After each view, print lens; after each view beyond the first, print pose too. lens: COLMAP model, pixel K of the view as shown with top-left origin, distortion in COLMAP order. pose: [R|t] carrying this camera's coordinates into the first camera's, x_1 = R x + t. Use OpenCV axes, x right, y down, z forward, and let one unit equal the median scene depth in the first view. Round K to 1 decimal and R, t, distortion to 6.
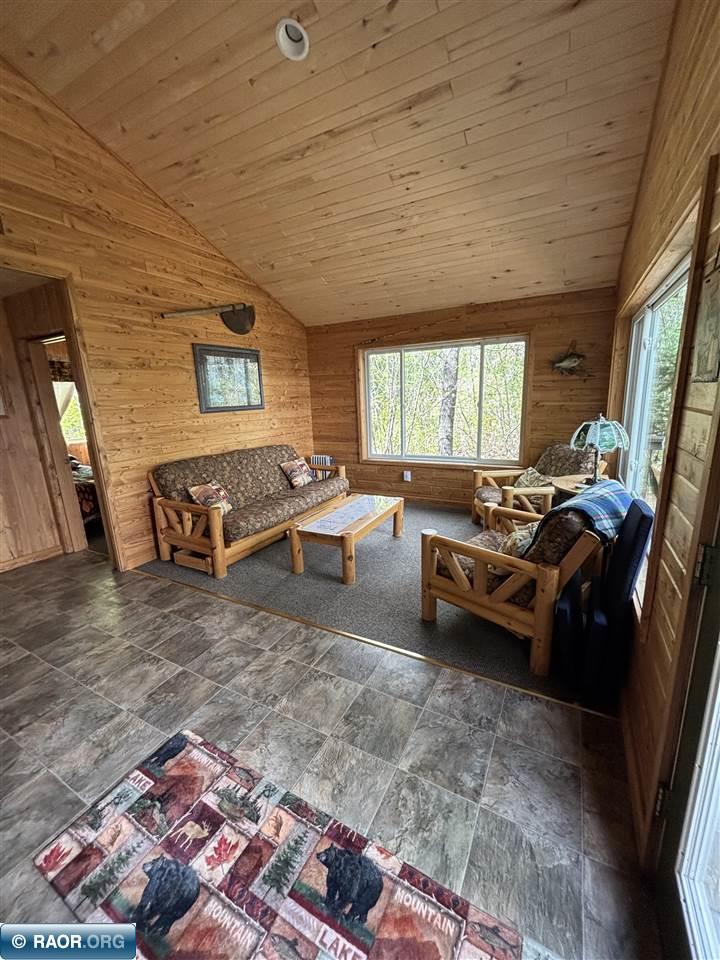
lens RADIAL K [[384.3, 0, 359.7], [0, 384.3, 479.0], [0, 0, 1]] dist [-0.000036, 0.000077]
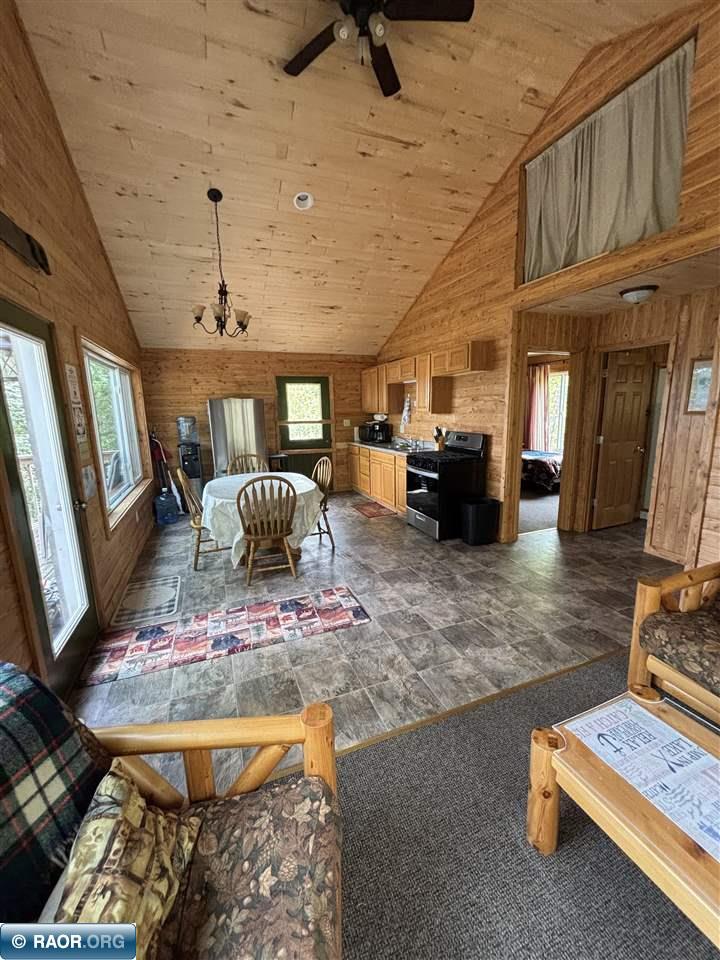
lens RADIAL K [[384.3, 0, 363.4], [0, 384.3, 480.0], [0, 0, 1]] dist [-0.000036, 0.000077]
pose [[-0.638713, 0.193059, -0.744832, 0.646868], [-0.127004, 0.928282, 0.349518, -0.442166], [0.758891, 0.317839, -0.568386, 1.791022]]
